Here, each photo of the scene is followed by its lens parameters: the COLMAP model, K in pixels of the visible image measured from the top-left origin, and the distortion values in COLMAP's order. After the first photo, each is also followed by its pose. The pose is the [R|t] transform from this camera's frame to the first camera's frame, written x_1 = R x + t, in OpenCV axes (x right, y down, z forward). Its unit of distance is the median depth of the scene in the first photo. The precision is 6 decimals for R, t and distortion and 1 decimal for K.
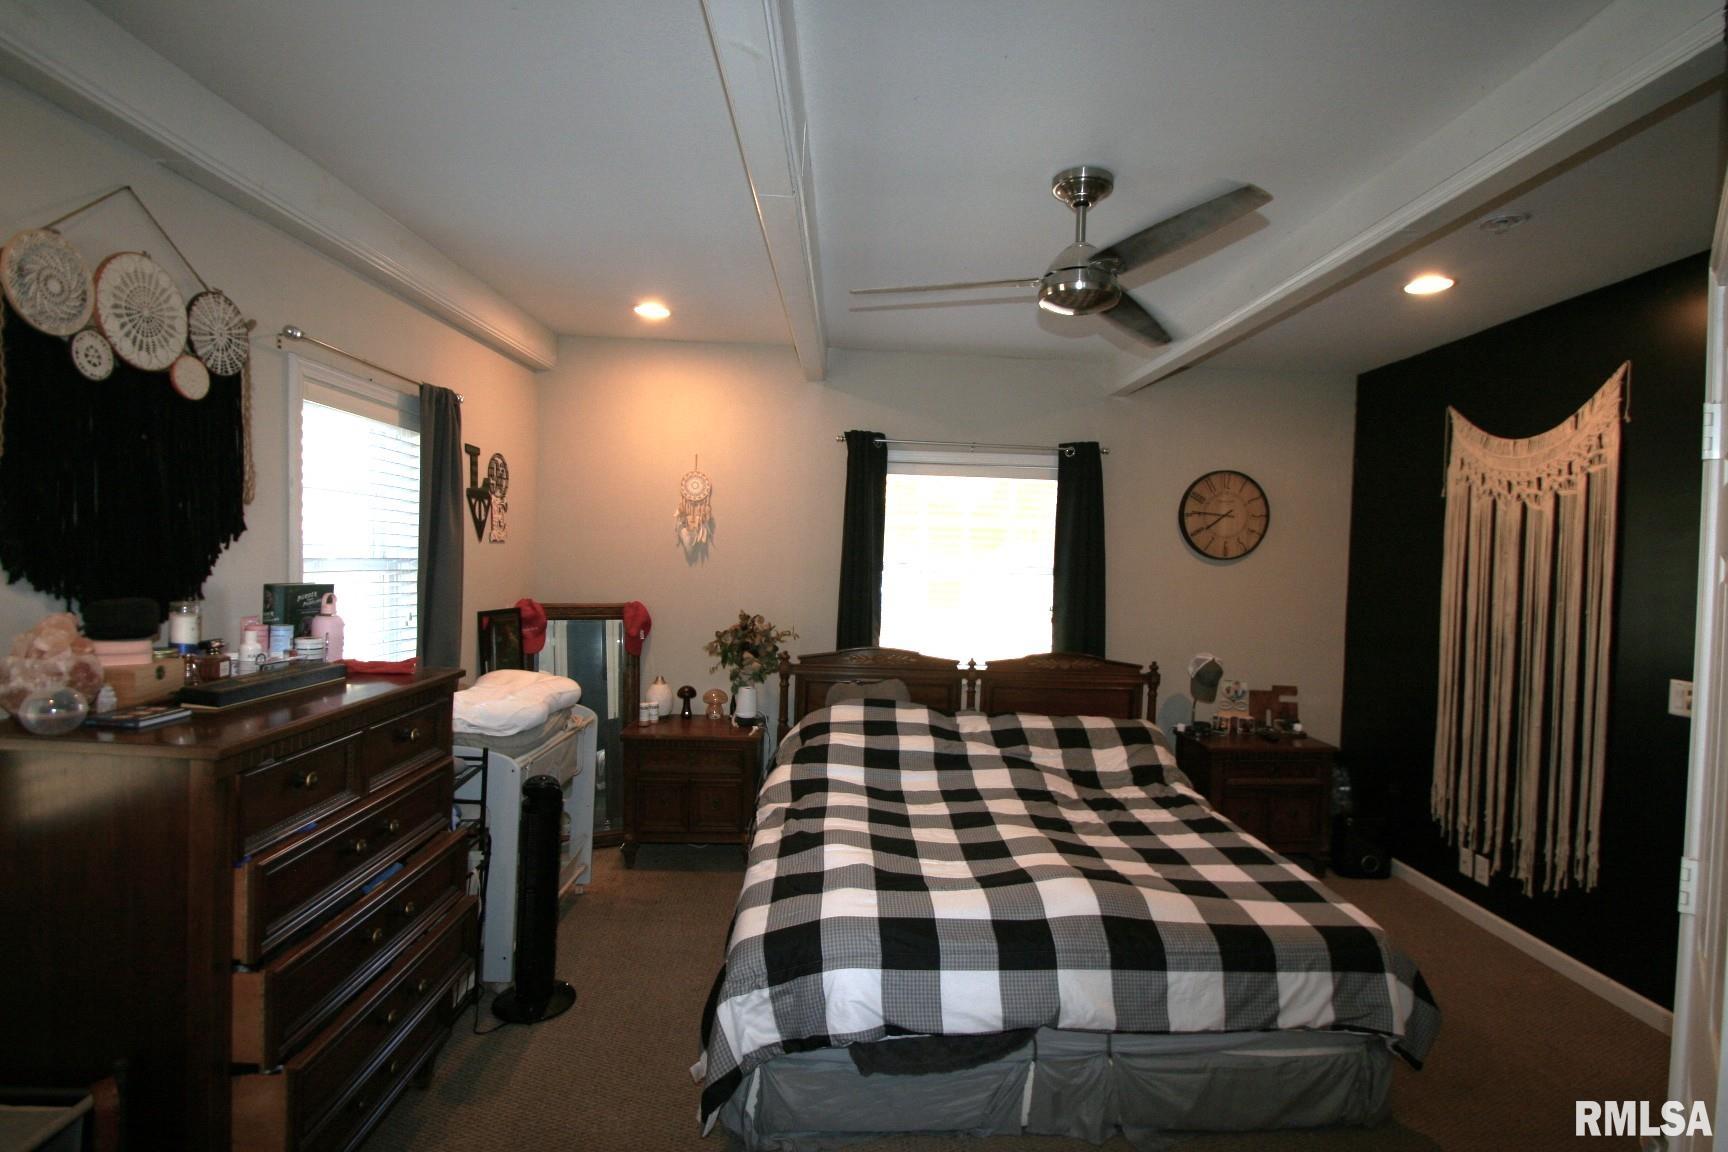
lens RADIAL K [[823.9, 0, 899.2], [0, 823.9, 571.7], [0, 0, 1]] dist [0.015875, -0.020436]
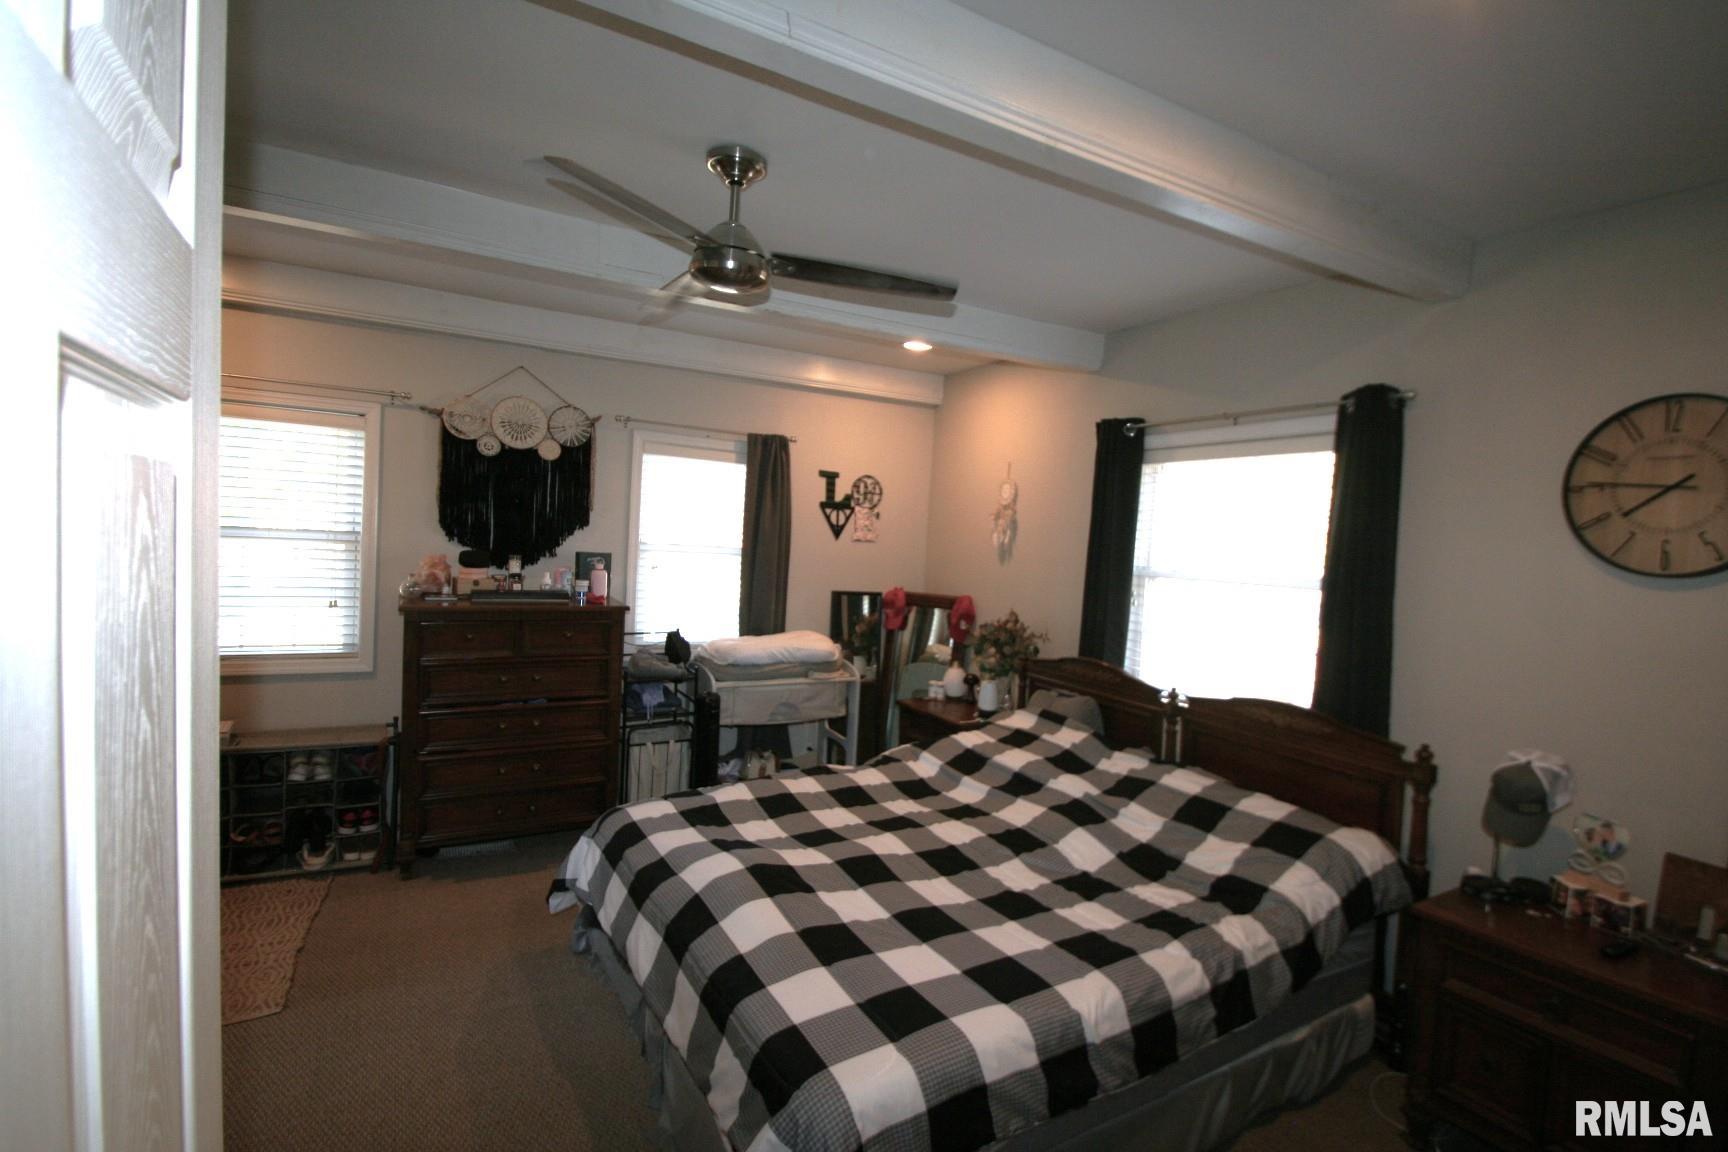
lens RADIAL K [[790.5, 0, 866.5], [0, 790.5, 545.6], [0, 0, 1]] dist [-0.024173, -0.000261]
pose [[0.456799, 0.000120, -0.889570, 0.616095], [-0.060402, 0.997696, -0.030883, 0.010093], [0.887517, 0.067839, 0.455754, 0.392123]]
